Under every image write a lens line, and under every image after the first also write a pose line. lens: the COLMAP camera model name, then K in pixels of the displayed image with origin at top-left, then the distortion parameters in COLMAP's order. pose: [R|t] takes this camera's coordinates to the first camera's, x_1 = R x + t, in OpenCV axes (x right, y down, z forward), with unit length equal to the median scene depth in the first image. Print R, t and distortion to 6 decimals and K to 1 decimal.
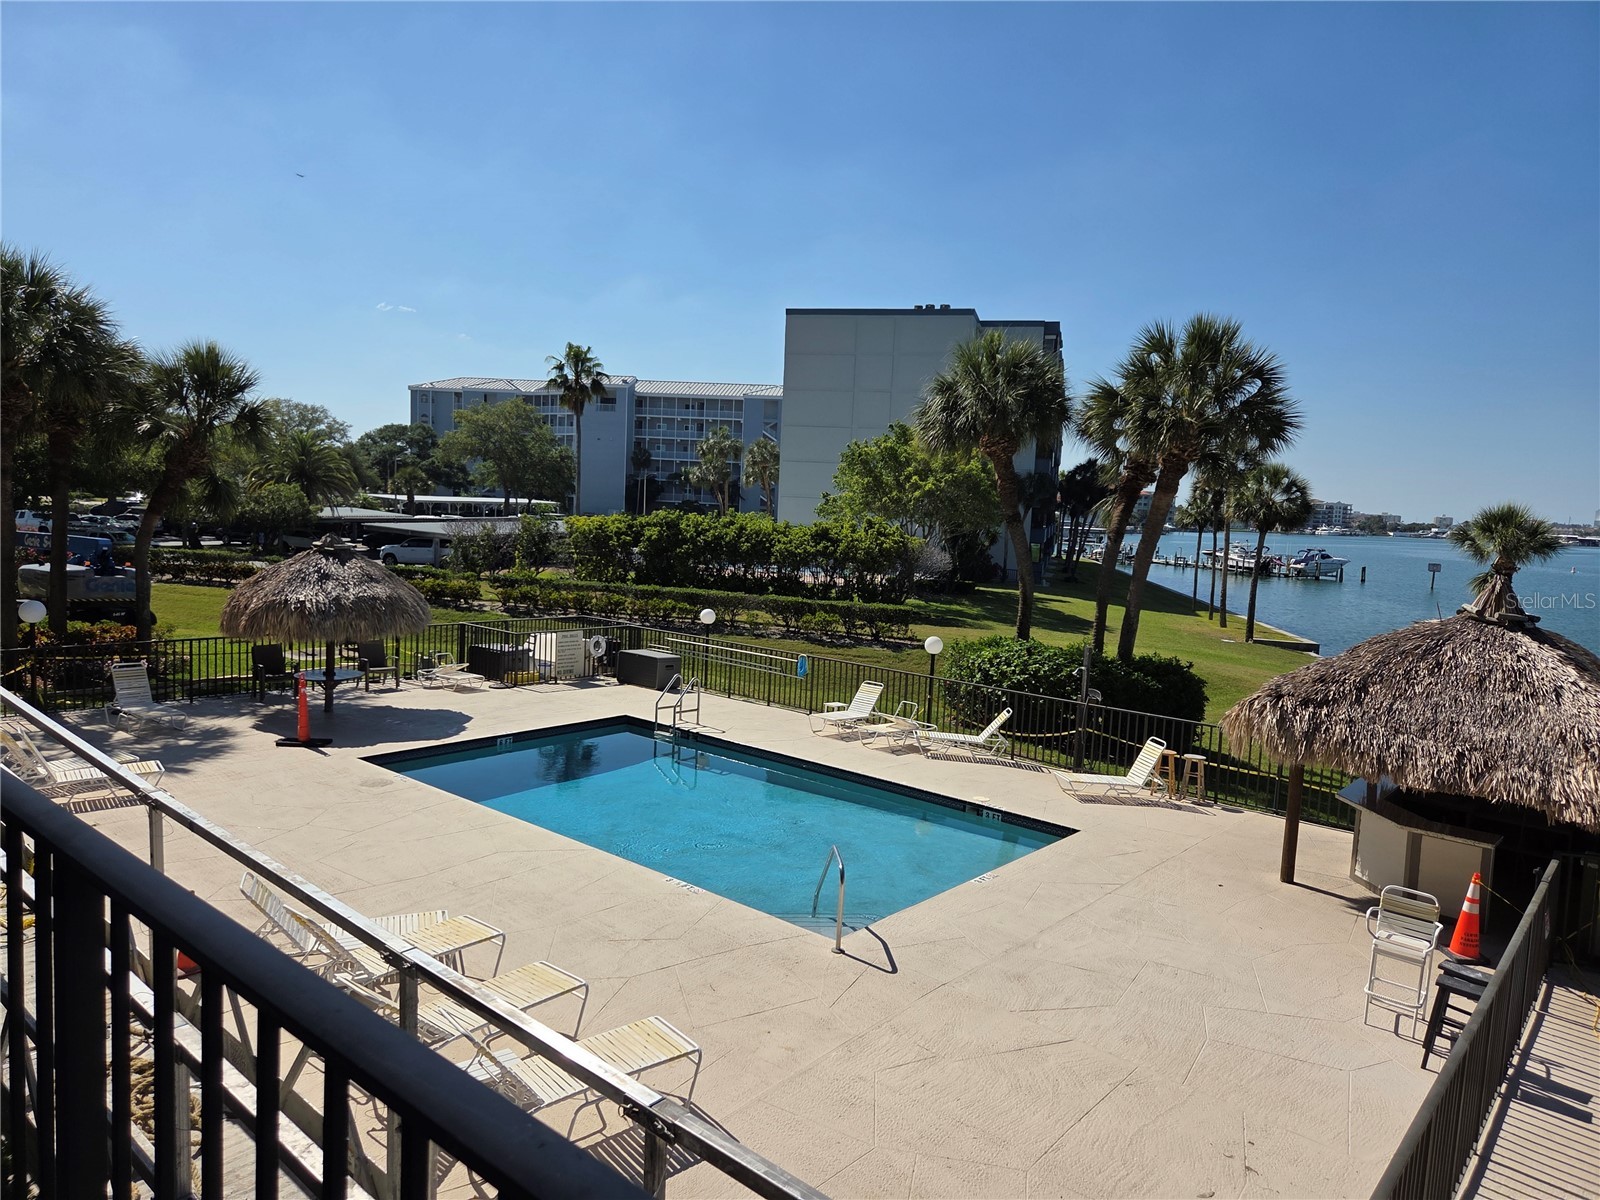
lens RADIAL K [[1072.2, 0, 812.7], [0, 1072.2, 596.4], [0, 0, 1]] dist [0.076233, -0.057751]
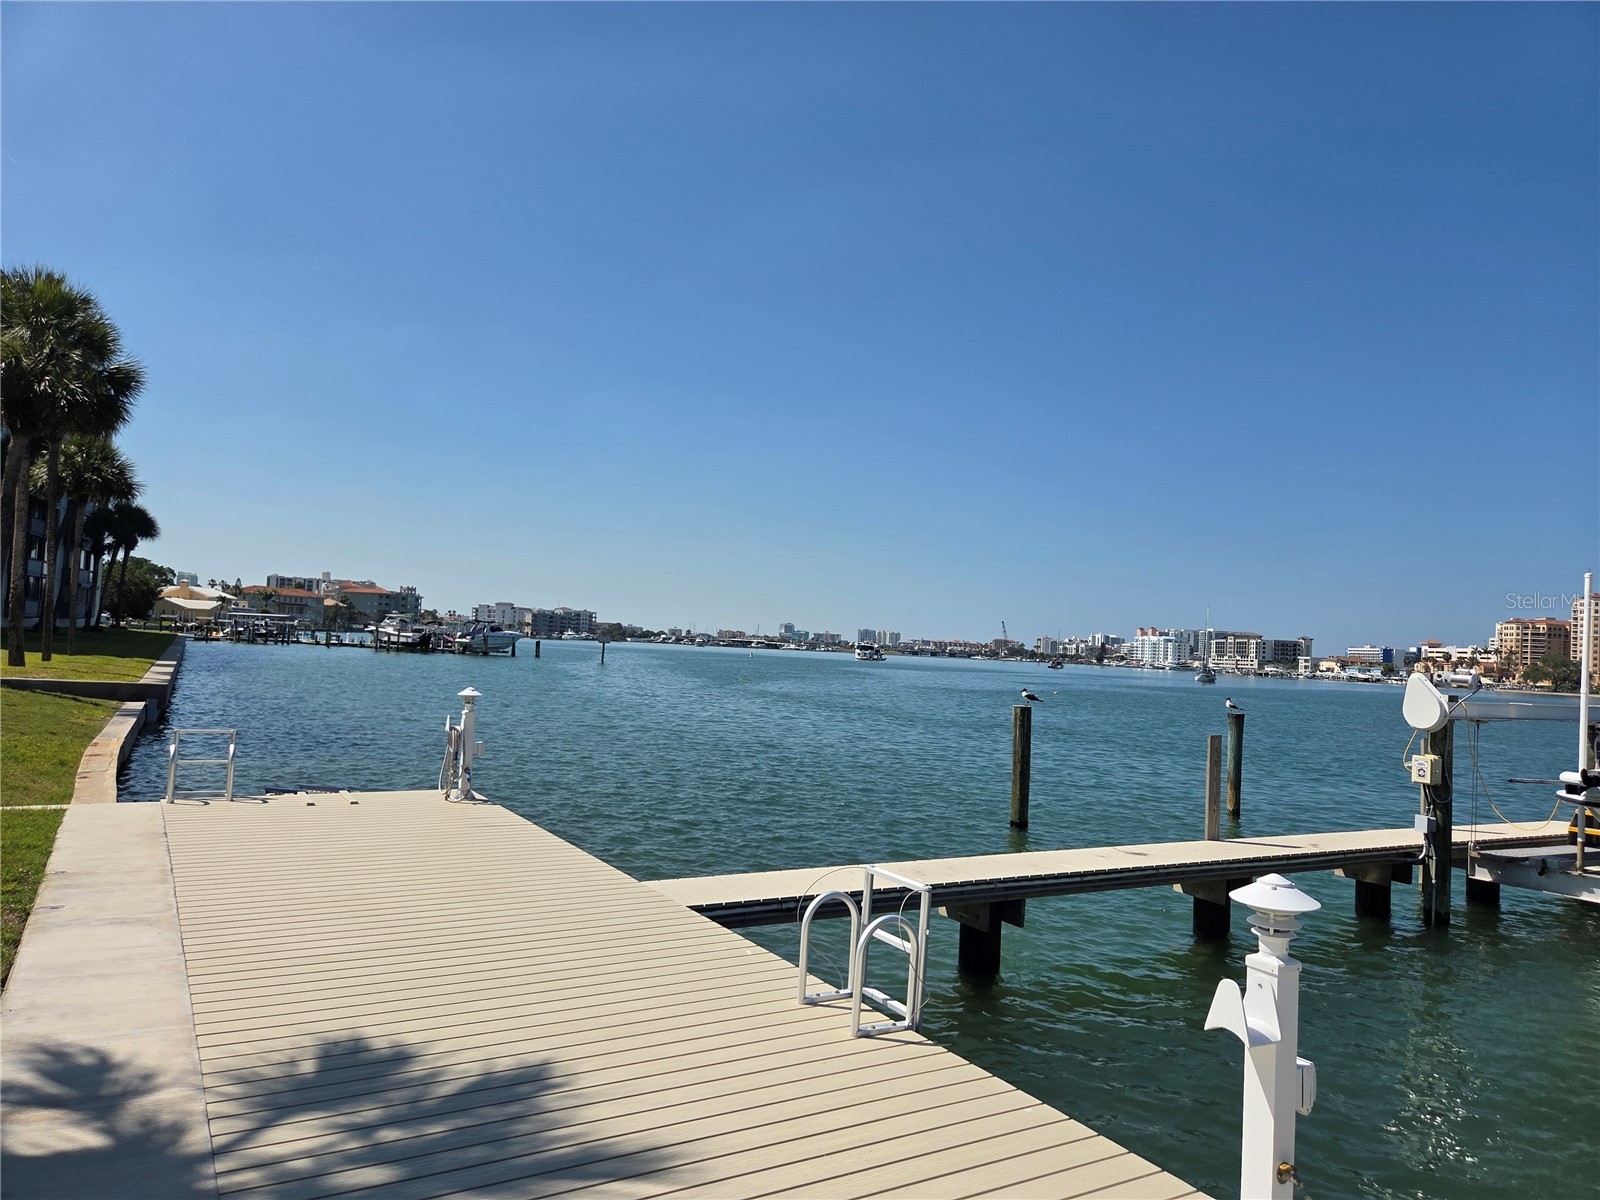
lens RADIAL K [[1072.2, 0, 809.2], [0, 1072.2, 610.9], [0, 0, 1]] dist [0.076233, -0.057751]
pose [[0.799963, 0.015606, 0.599846, 0.537283], [0.038618, 0.996250, -0.077421, 0.079321], [-0.598805, 0.085099, 0.796361, 0.603680]]
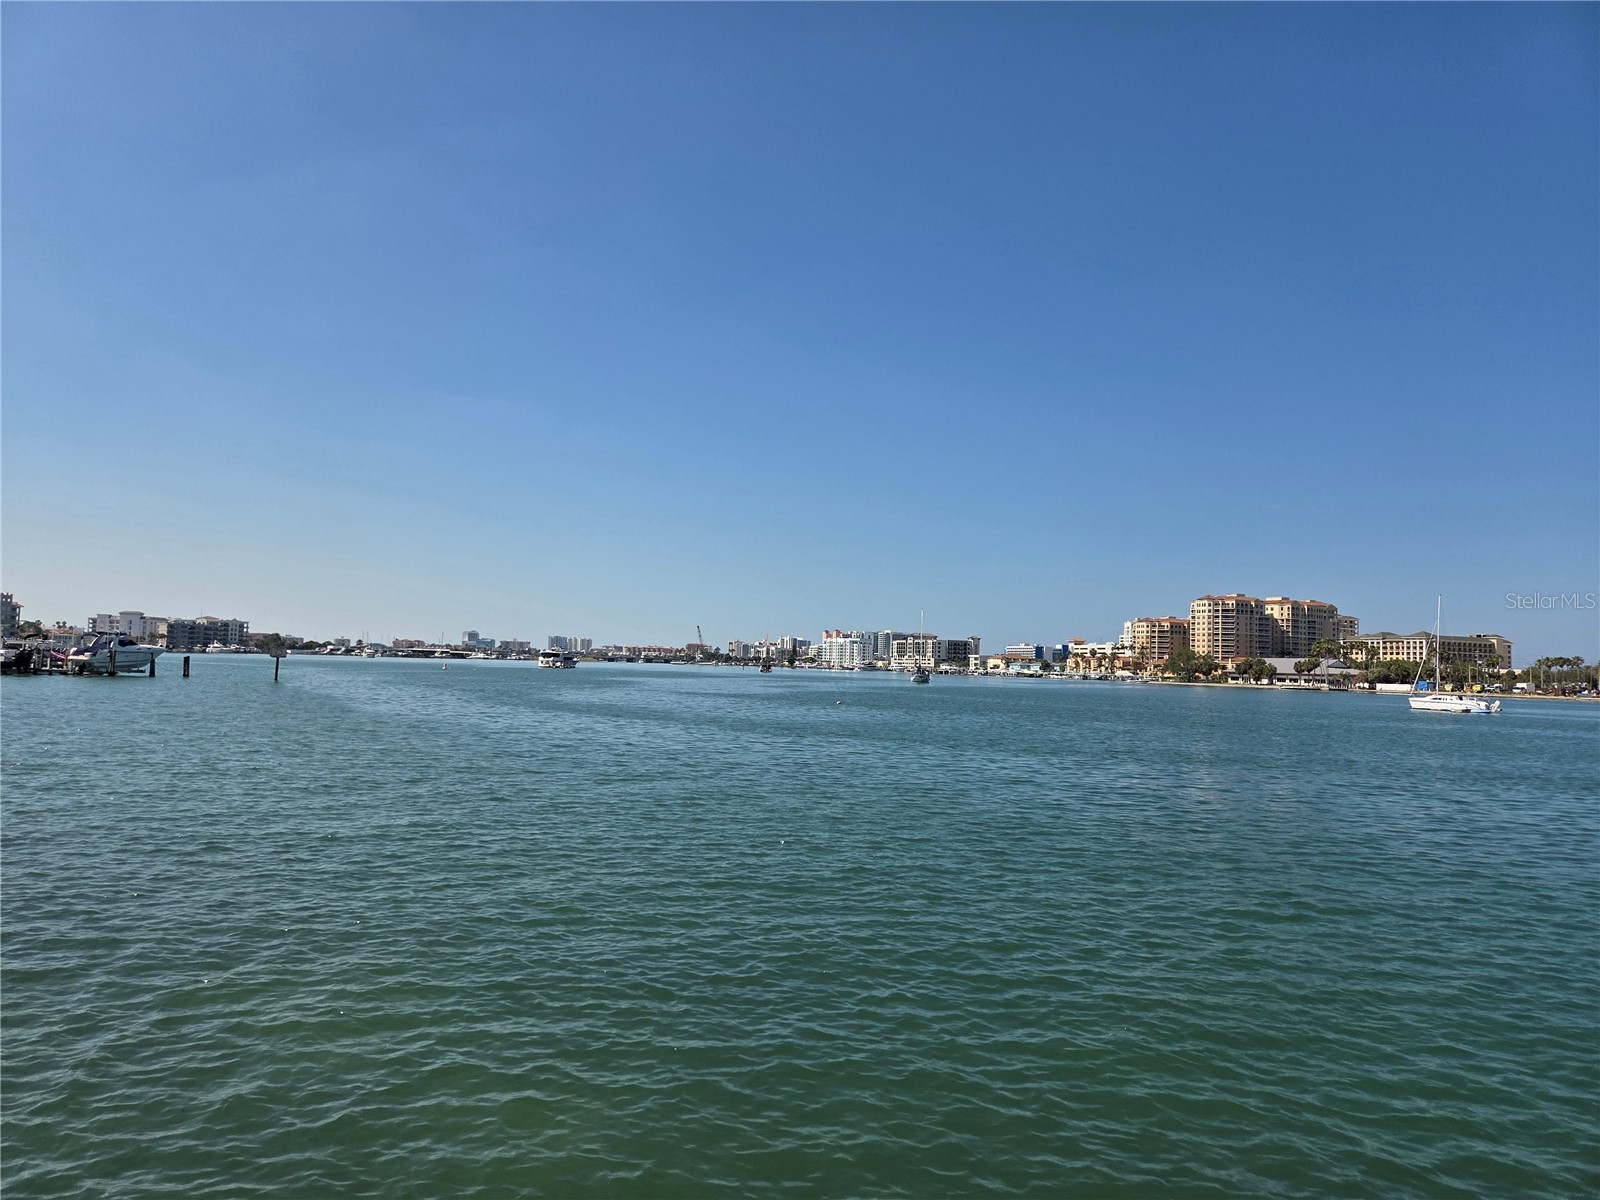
lens RADIAL K [[1072.2, 0, 786.8], [0, 1072.2, 601.9], [0, 0, 1]] dist [0.076233, -0.057751]
pose [[0.614571, 0.018955, 0.788634, 0.623275], [0.067477, 0.994784, -0.076493, 0.058649], [-0.785970, 0.100225, 0.610087, 0.871866]]
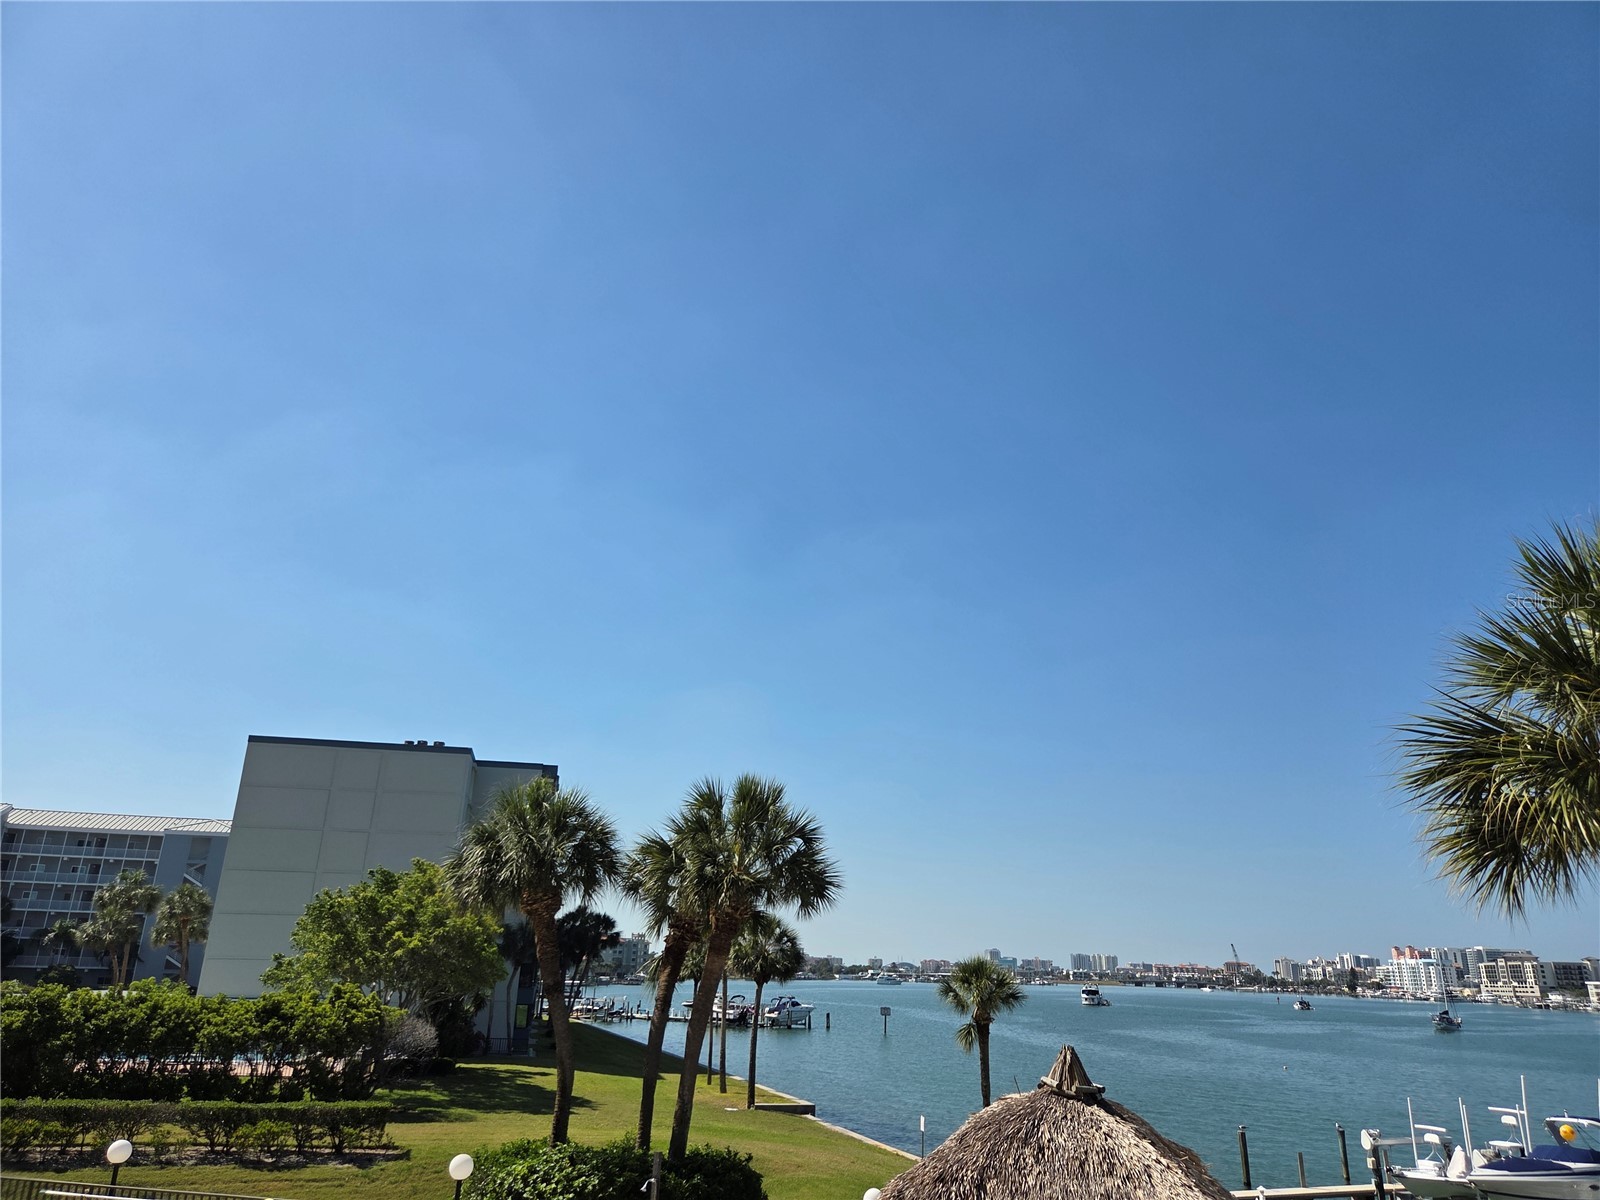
lens RADIAL K [[1072.2, 0, 817.4], [0, 1072.2, 598.5], [0, 0, 1]] dist [0.076233, -0.057751]
pose [[0.890216, 0.123485, 0.438483, -0.030133], [0.057607, 0.924315, -0.377258, -0.011461], [-0.451882, 0.361100, 0.815726, 0.034019]]
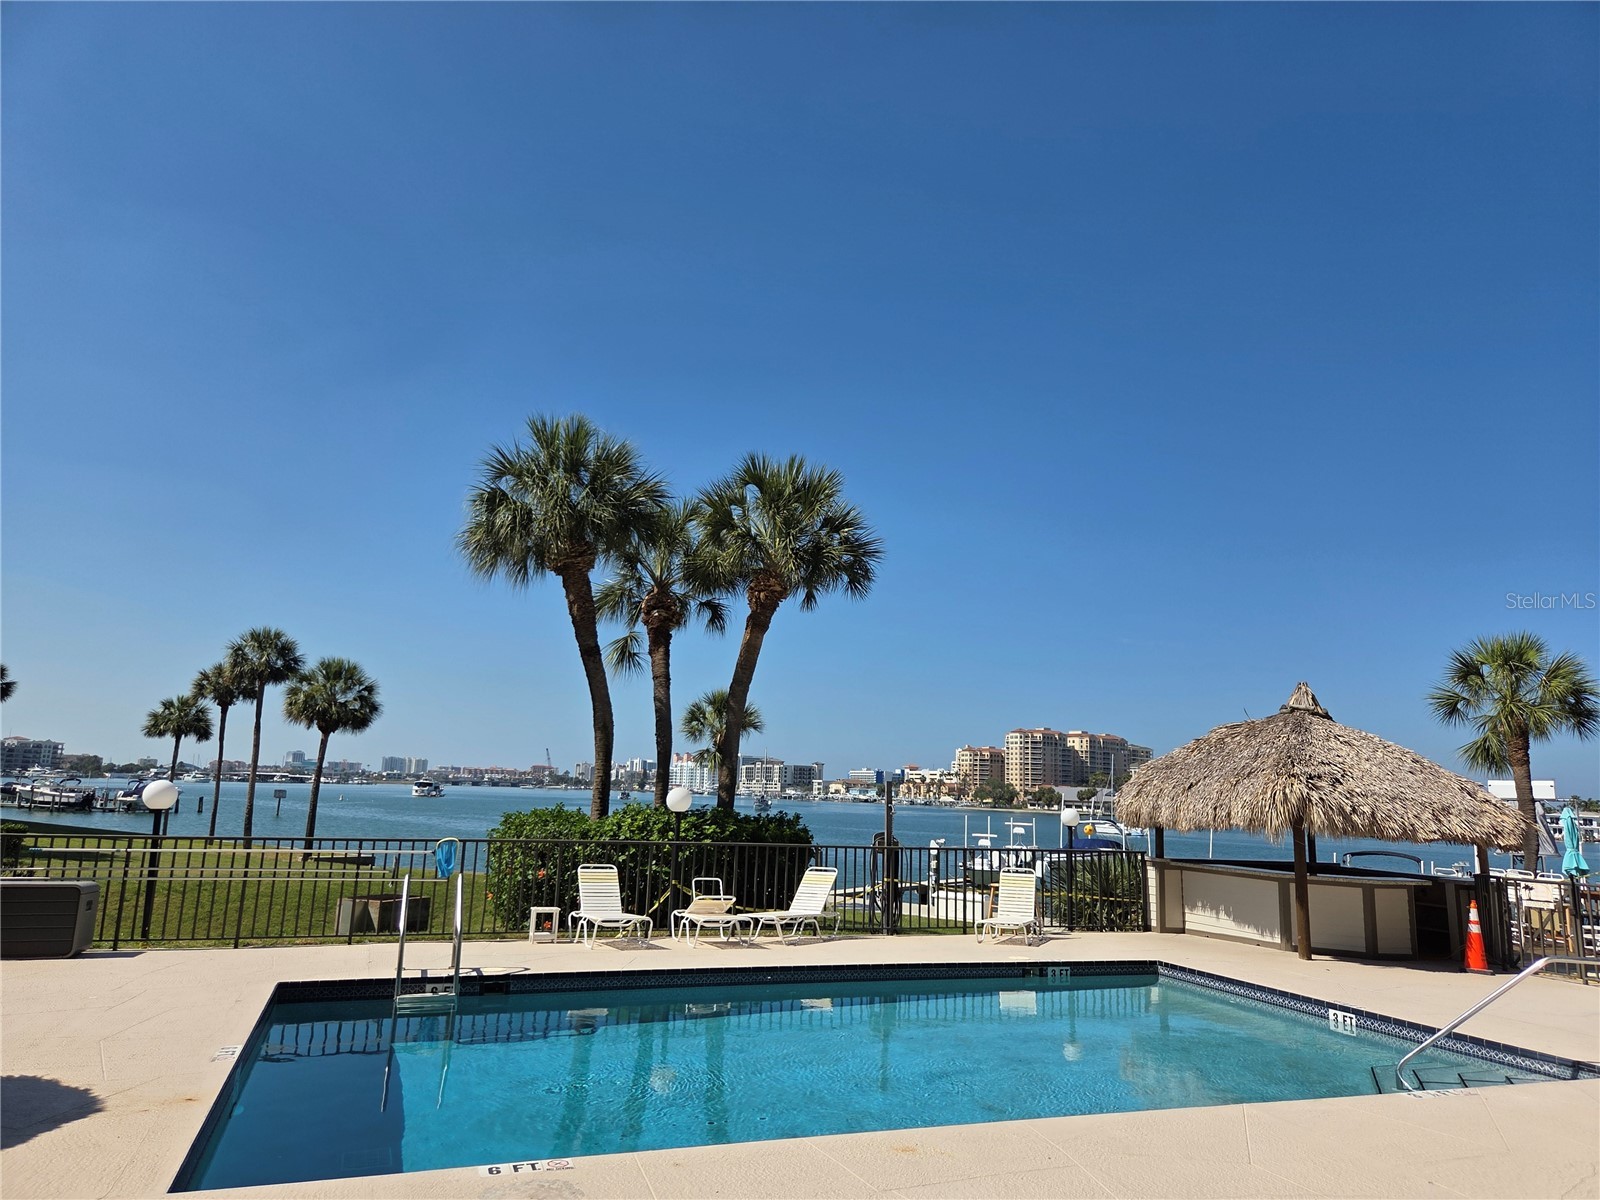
lens RADIAL K [[1072.2, 0, 813.7], [0, 1072.2, 624.7], [0, 0, 1]] dist [0.076233, -0.057751]
pose [[0.477951, 0.106331, 0.871927, -0.247169], [0.064875, 0.985662, -0.155762, 0.023977], [-0.875988, 0.131012, 0.464200, 0.286334]]
